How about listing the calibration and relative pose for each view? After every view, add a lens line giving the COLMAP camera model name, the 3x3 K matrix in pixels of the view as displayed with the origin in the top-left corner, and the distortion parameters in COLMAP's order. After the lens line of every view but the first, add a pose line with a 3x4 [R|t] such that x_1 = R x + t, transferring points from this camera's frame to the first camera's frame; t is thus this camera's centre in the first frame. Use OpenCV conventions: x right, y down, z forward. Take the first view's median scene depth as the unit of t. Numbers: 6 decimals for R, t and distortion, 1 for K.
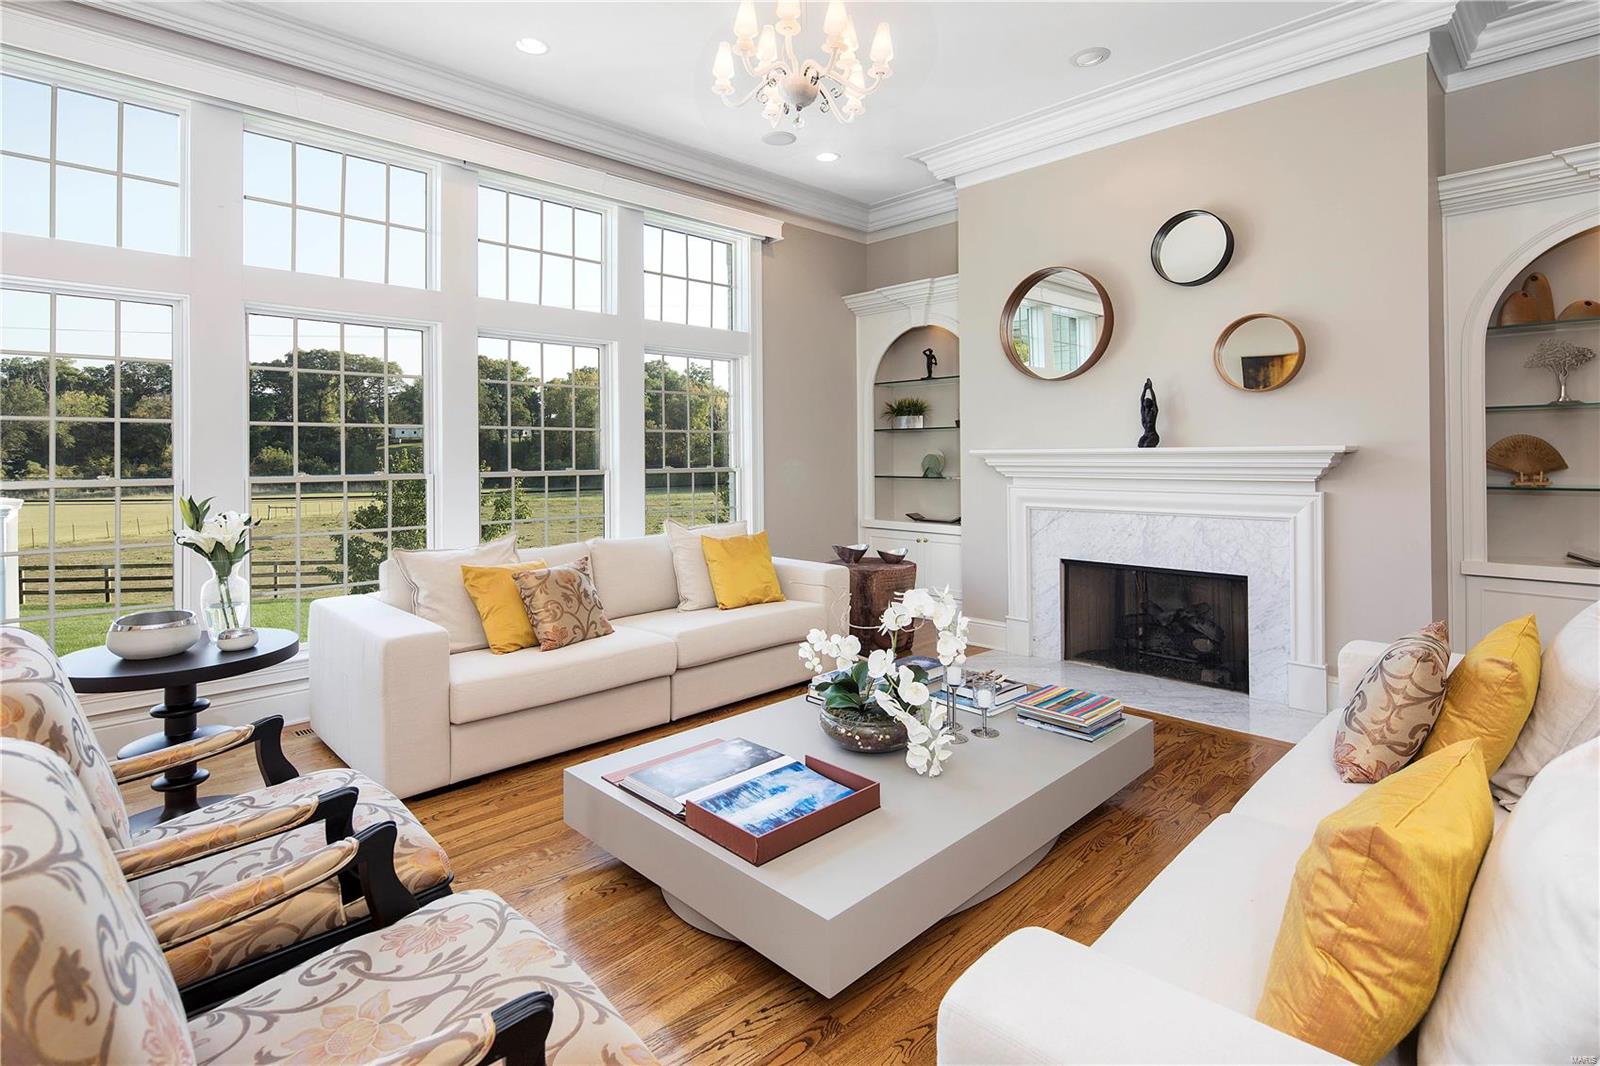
lens RADIAL K [[786.0, 0, 800.5], [0, 786.0, 537.3], [0, 0, 1]] dist [0.002944, -0.000547]
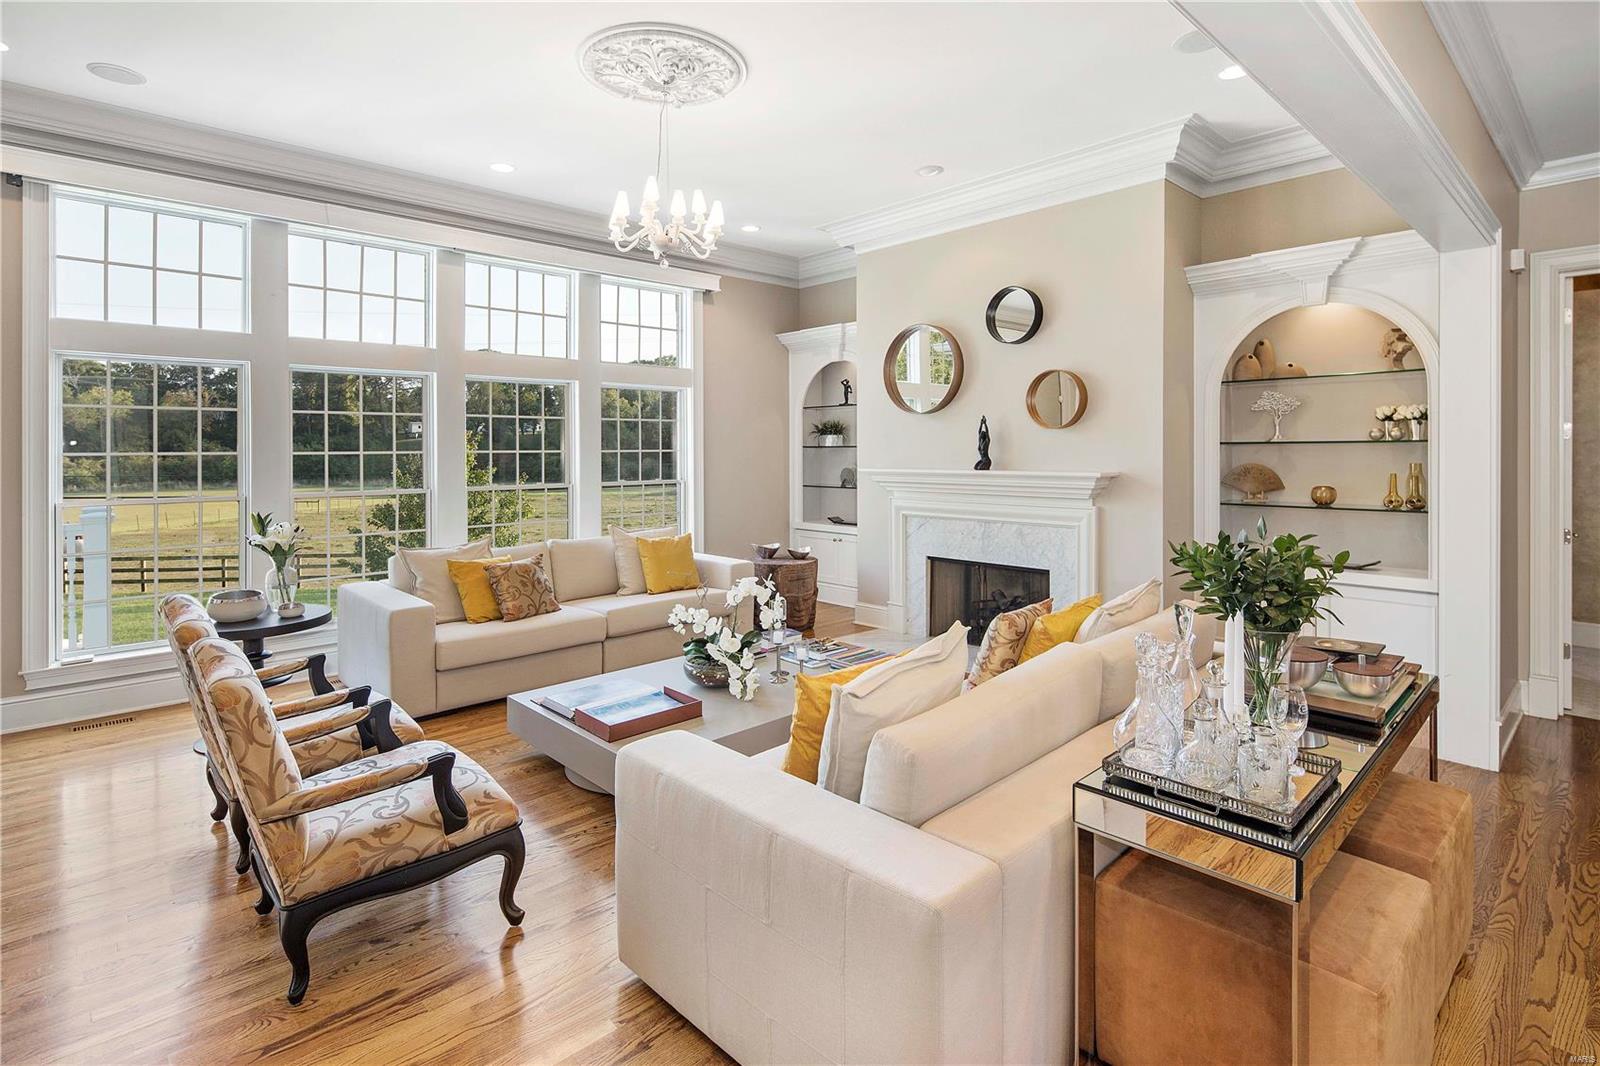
lens RADIAL K [[786.0, 0, 799.4], [0, 786.0, 536.8], [0, 0, 1]] dist [0.002944, -0.000547]
pose [[0.999819, 0.002809, -0.018838, 0.170157], [-0.002675, 0.999971, 0.007171, -0.013127], [0.018858, -0.007120, 0.999797, -0.292881]]
